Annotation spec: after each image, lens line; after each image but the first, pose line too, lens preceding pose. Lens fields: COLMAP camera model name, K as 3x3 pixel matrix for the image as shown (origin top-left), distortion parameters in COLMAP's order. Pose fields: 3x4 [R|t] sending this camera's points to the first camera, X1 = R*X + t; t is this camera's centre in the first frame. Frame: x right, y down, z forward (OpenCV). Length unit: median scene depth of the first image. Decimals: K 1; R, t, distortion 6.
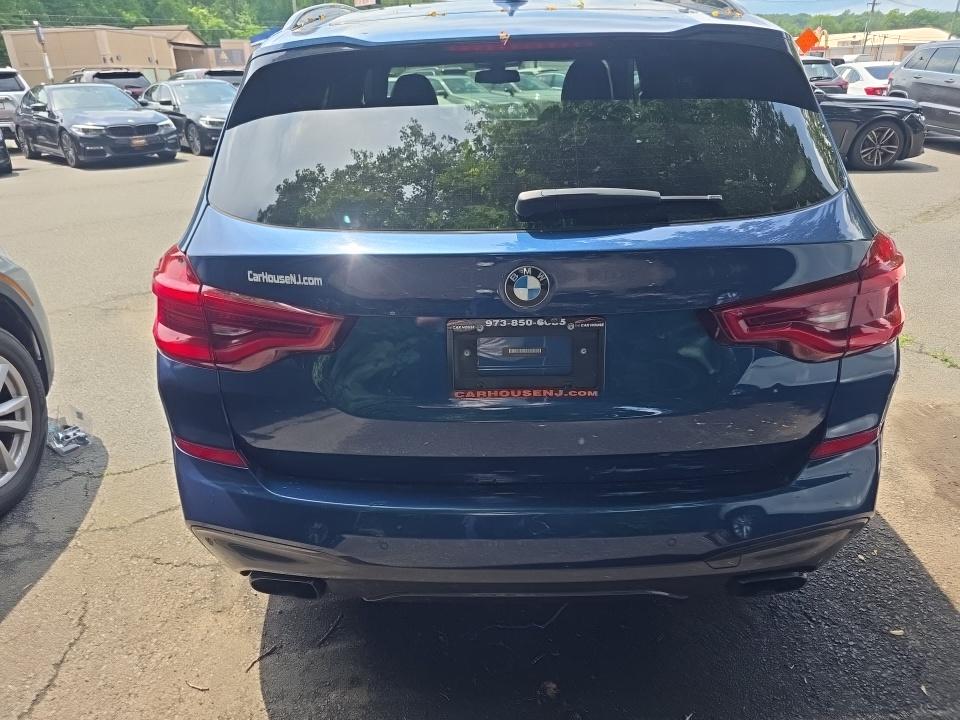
lens RADIAL K [[639.7, 0, 480.0], [0, 639.7, 360.0], [0, 0, 1]] dist [-0.002499, -0.007539]
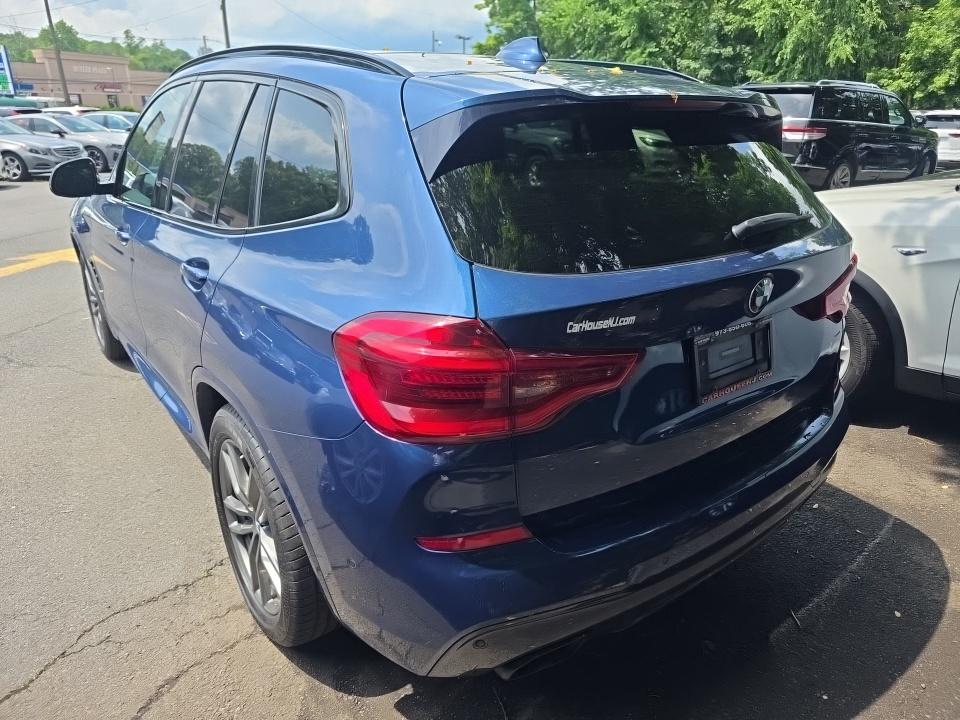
lens RADIAL K [[639.7, 0, 480.0], [0, 639.7, 360.0], [0, 0, 1]] dist [-0.002499, -0.007539]
pose [[0.803567, -0.200169, 0.560547, -1.019097], [0.230784, 0.972864, 0.016568, -0.131439], [-0.548652, 0.116051, 0.827957, 0.285065]]
